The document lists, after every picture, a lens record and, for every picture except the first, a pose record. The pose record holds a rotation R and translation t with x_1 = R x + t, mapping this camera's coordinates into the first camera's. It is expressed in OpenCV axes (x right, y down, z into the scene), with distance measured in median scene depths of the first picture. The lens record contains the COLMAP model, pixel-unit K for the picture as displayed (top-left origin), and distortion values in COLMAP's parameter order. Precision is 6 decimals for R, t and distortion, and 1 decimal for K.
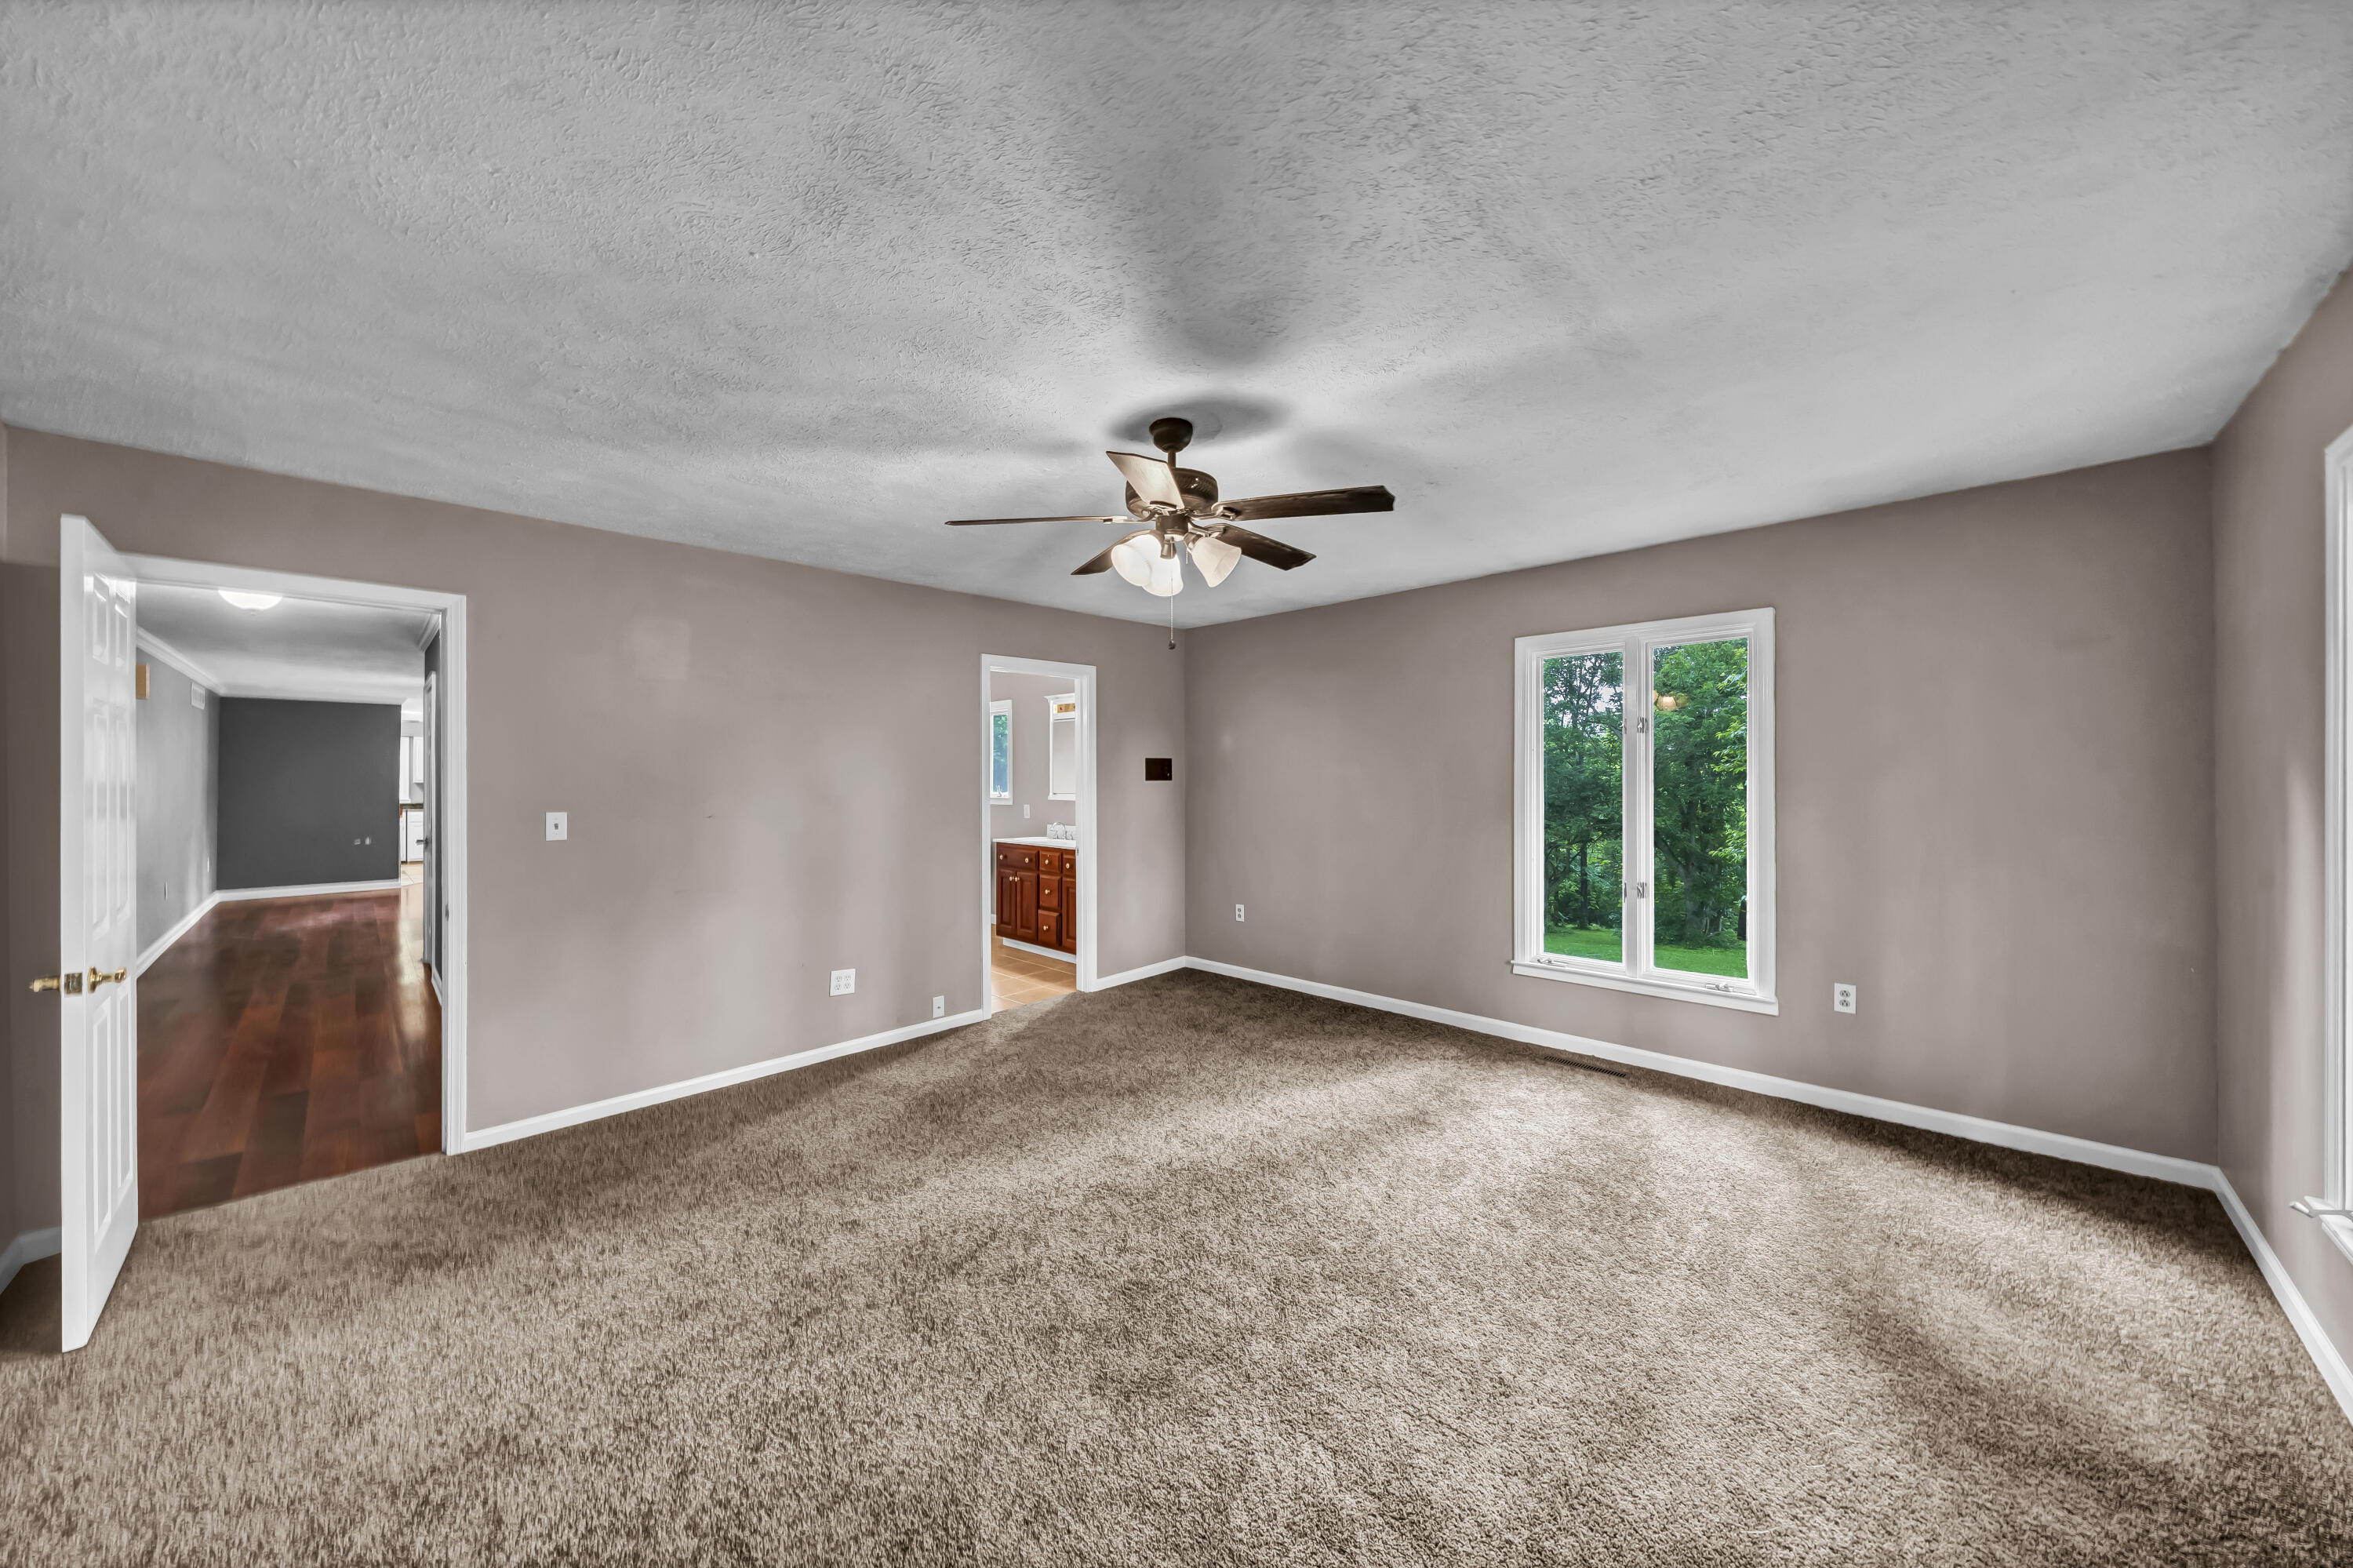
lens RADIAL K [[804.5, 0, 1170.7], [0, 804.5, 782.4], [0, 0, 1]] dist [-0.006030, 0.000013]
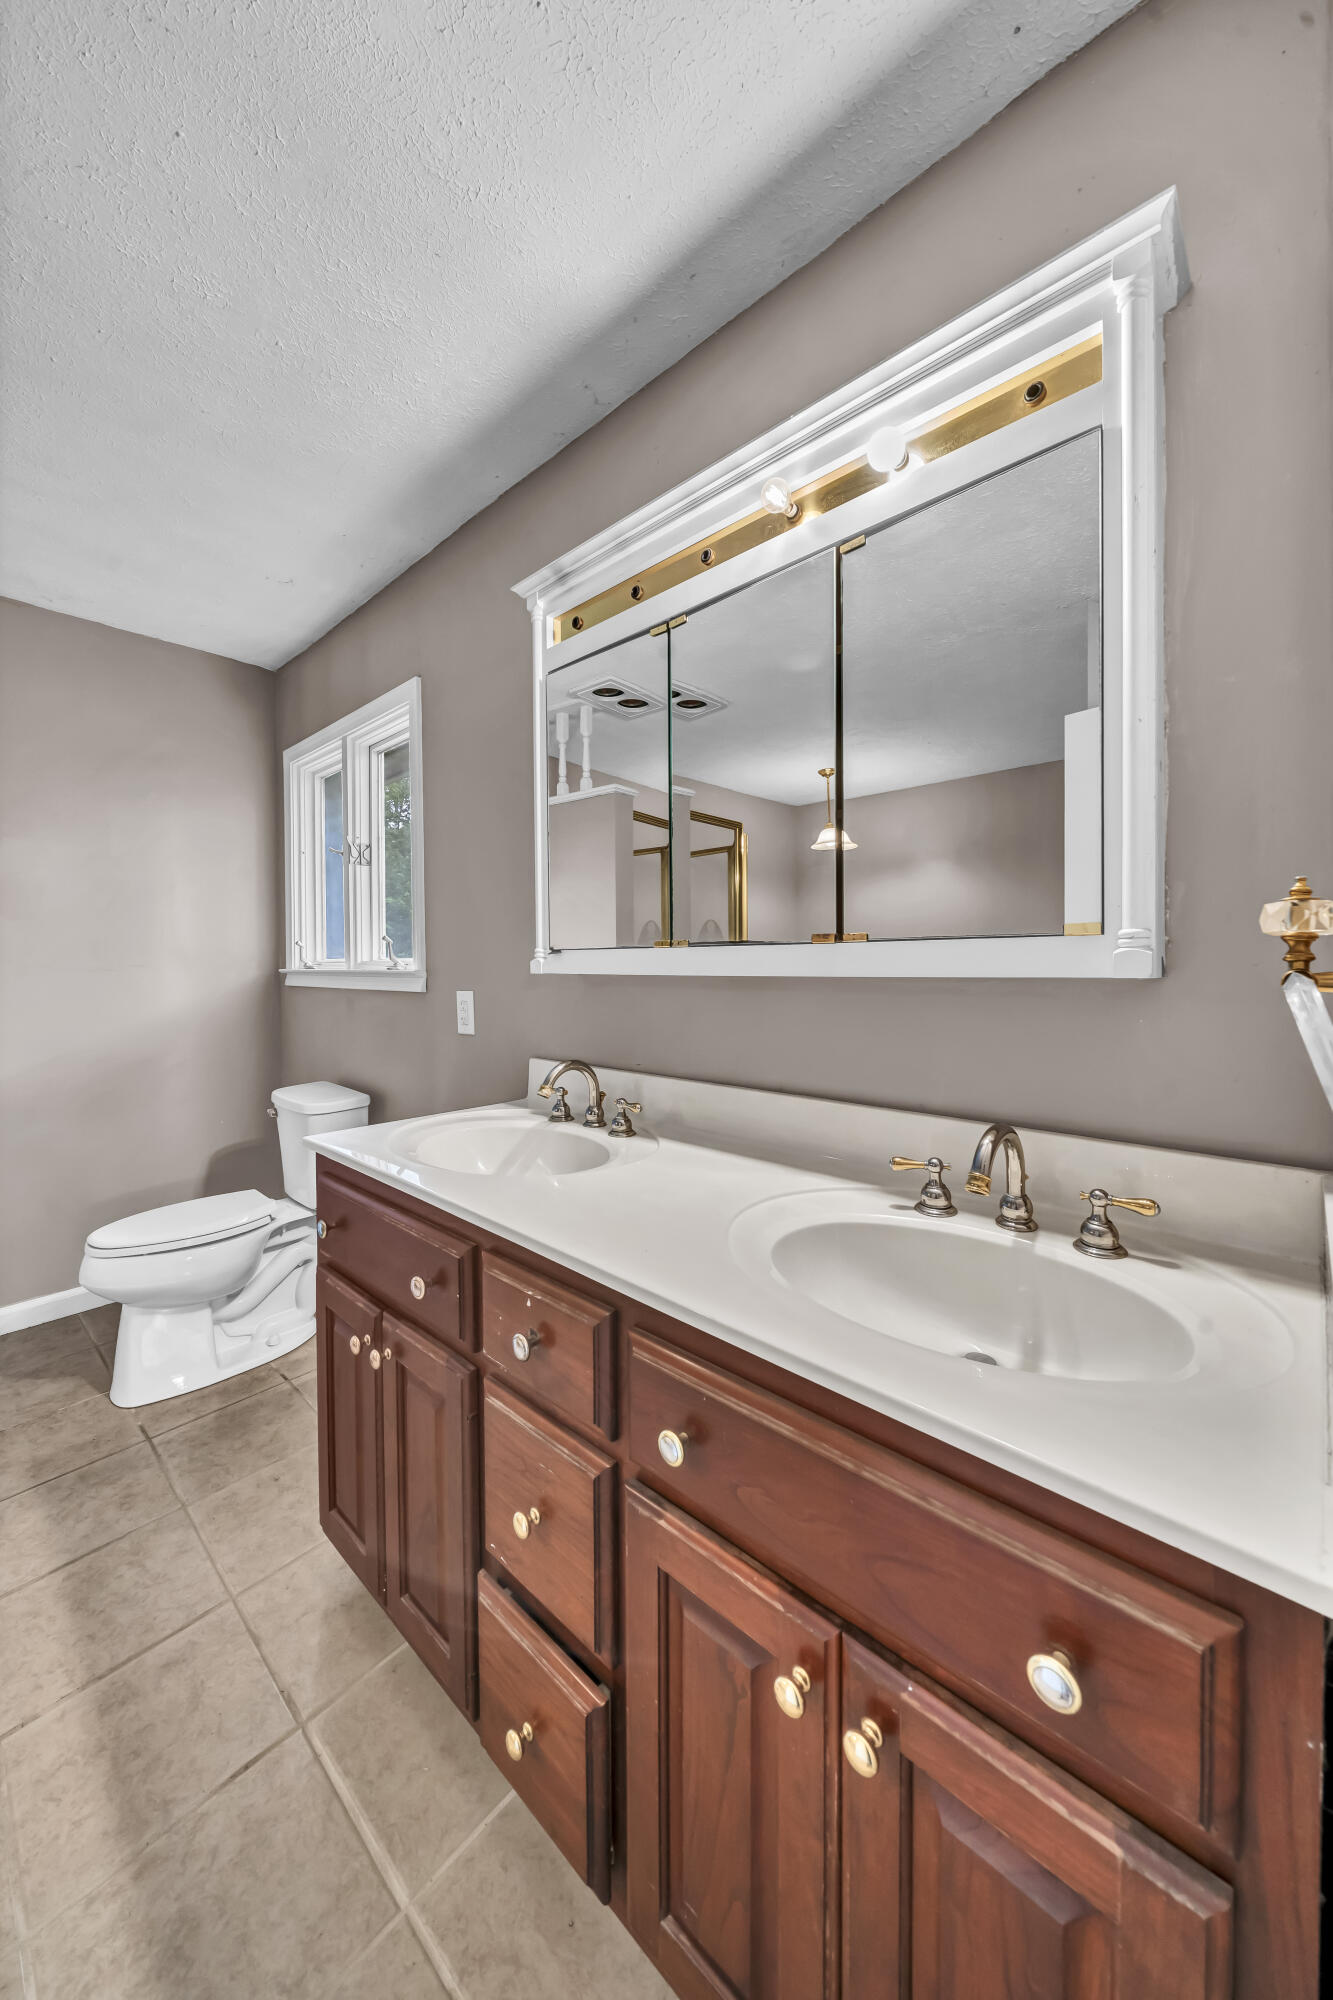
lens RADIAL K [[683.8, 0, 667.6], [0, 683.8, 983.2], [0, 0, 1]] dist [-0.006030, 0.000013]
pose [[0.998798, -0.003181, 0.048907, -0.125773], [0.002127, 0.999765, 0.021593, 0.021074], [-0.048964, -0.021463, 0.998570, 0.826008]]
